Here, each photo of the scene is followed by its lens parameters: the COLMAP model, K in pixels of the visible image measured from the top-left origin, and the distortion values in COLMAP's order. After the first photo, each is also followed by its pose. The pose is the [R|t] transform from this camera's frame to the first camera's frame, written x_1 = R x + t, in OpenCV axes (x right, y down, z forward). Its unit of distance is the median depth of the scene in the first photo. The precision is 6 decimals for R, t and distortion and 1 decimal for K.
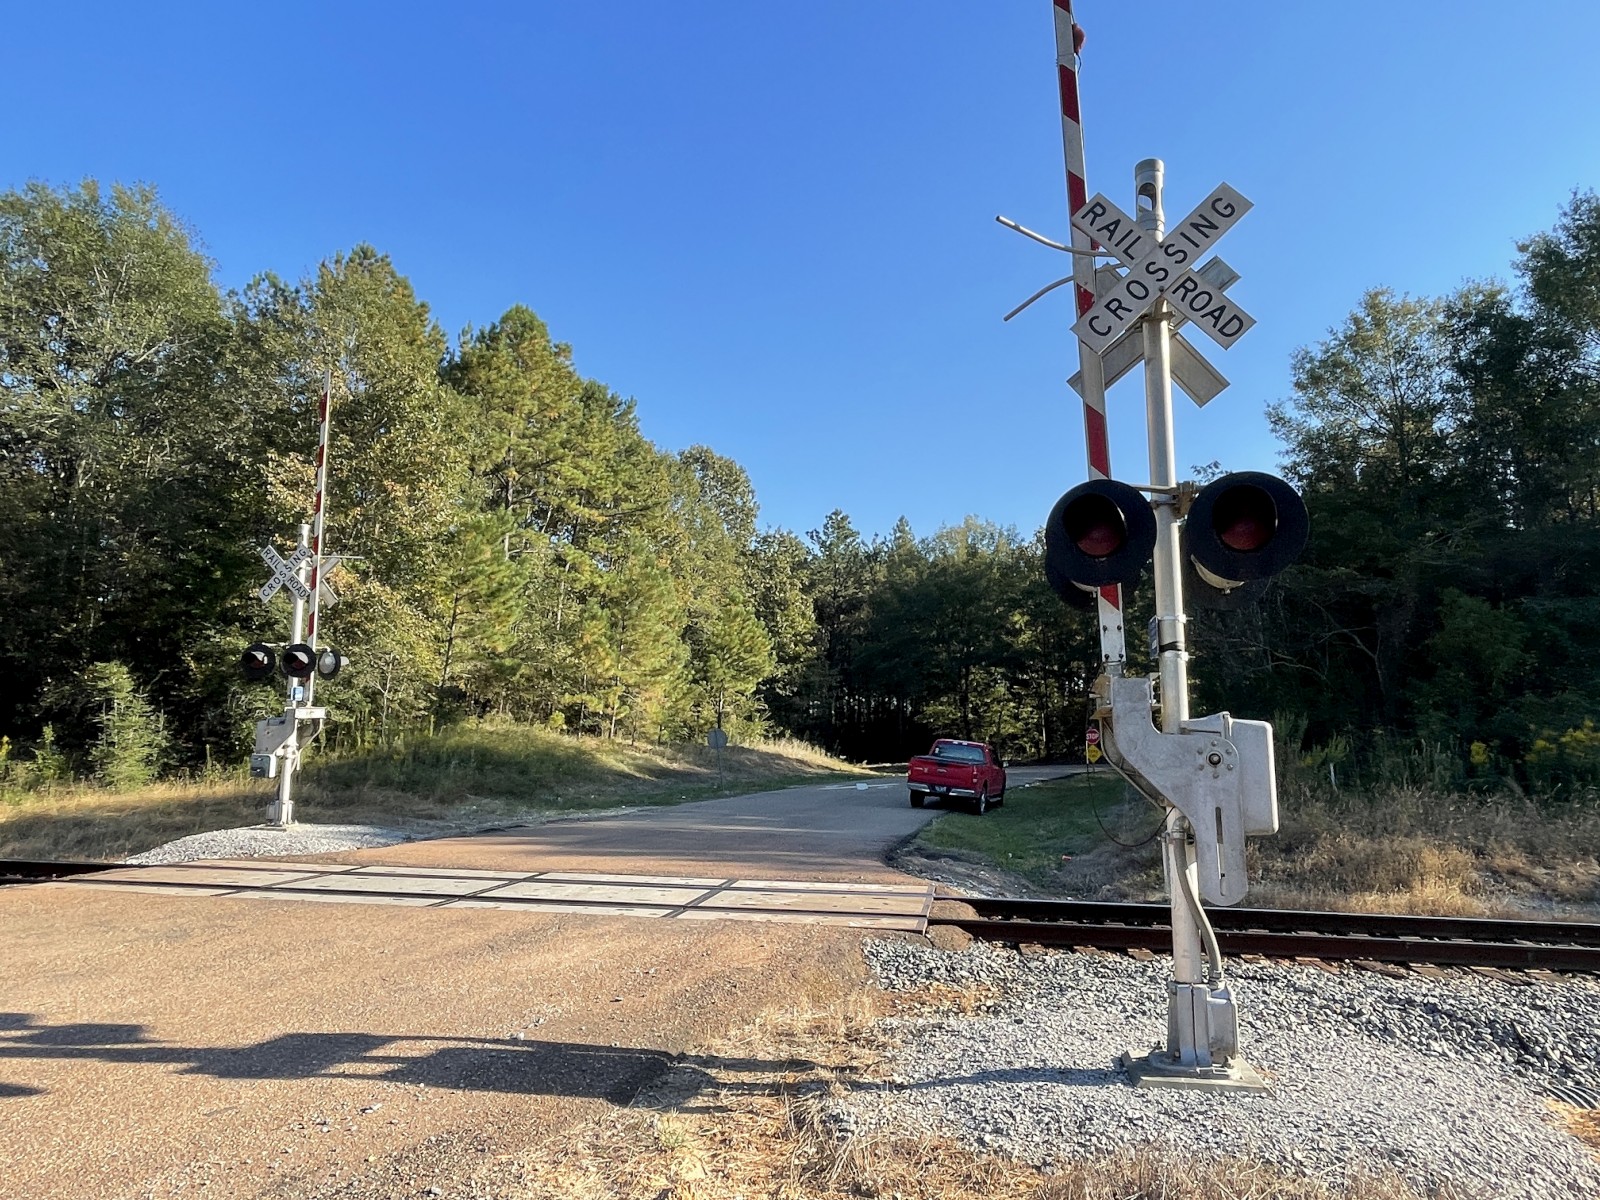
lens RADIAL K [[1030.5, 0, 805.0], [0, 1030.5, 601.3], [0, 0, 1]] dist [0.000605, -0.003103]
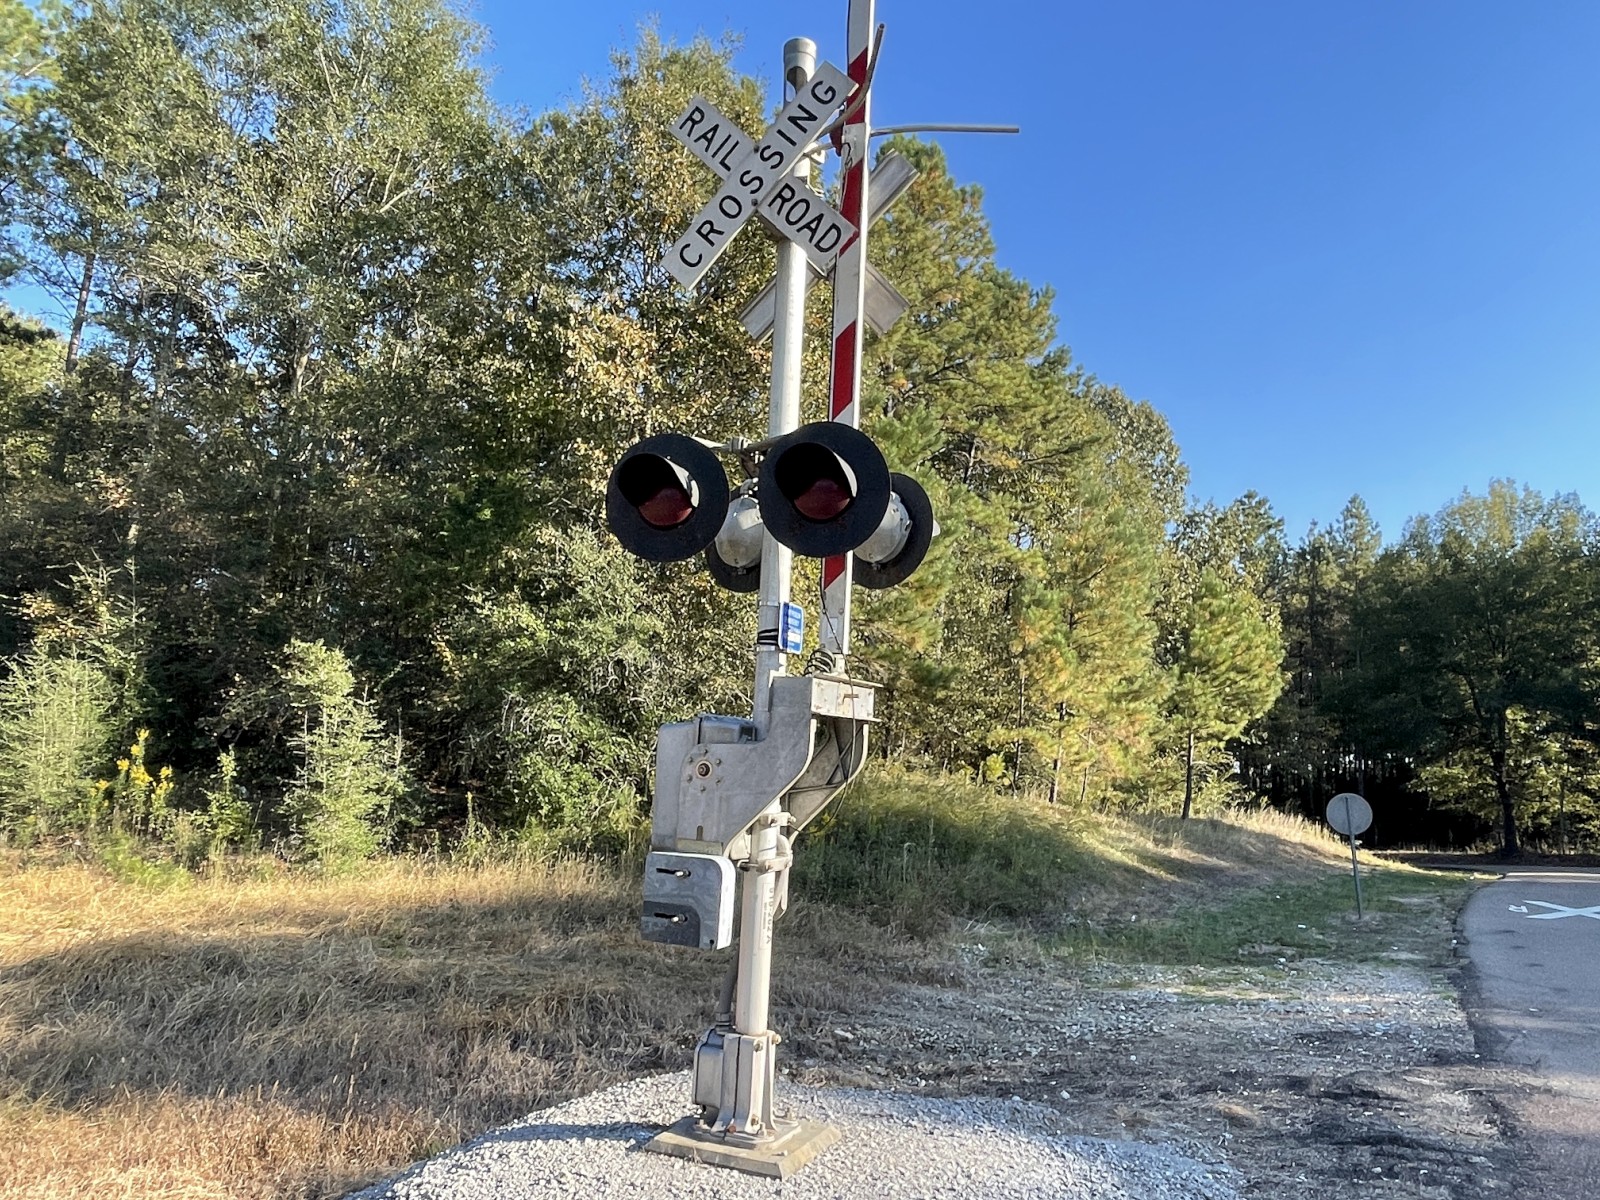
lens RADIAL K [[1173.4, 0, 804.1], [0, 1173.4, 599.4], [0, 0, 1]] dist [0.001778, -0.006304]
pose [[0.970676, -0.004876, -0.240340, -0.239862], [-0.003632, 0.999383, -0.034942, 0.053520], [0.240362, 0.034790, 0.970060, 0.404914]]
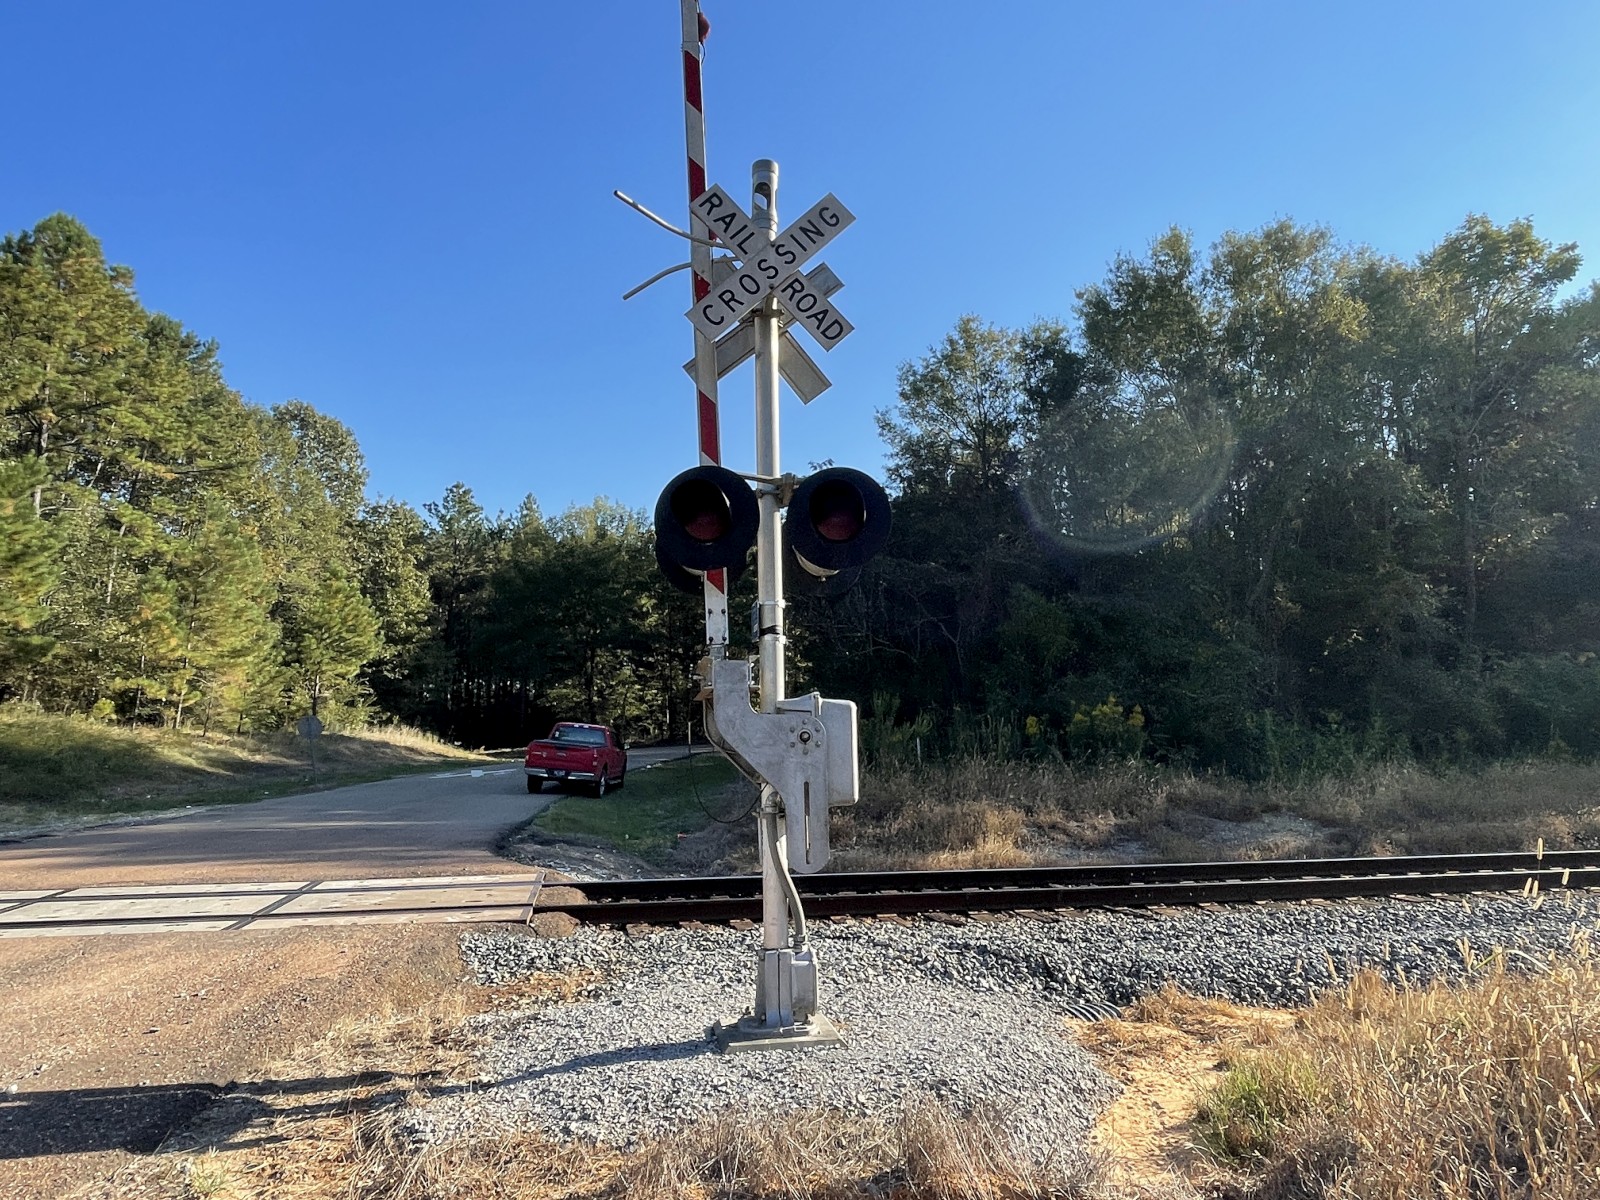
lens RADIAL K [[1030.5, 0, 805.0], [0, 1030.5, 601.3], [0, 0, 1]] dist [0.000605, -0.003103]
pose [[0.937127, 0.021863, 0.348303, 0.005335], [-0.027733, 0.999545, 0.011874, 0.000276], [-0.347885, -0.020787, 0.937307, 0.001754]]
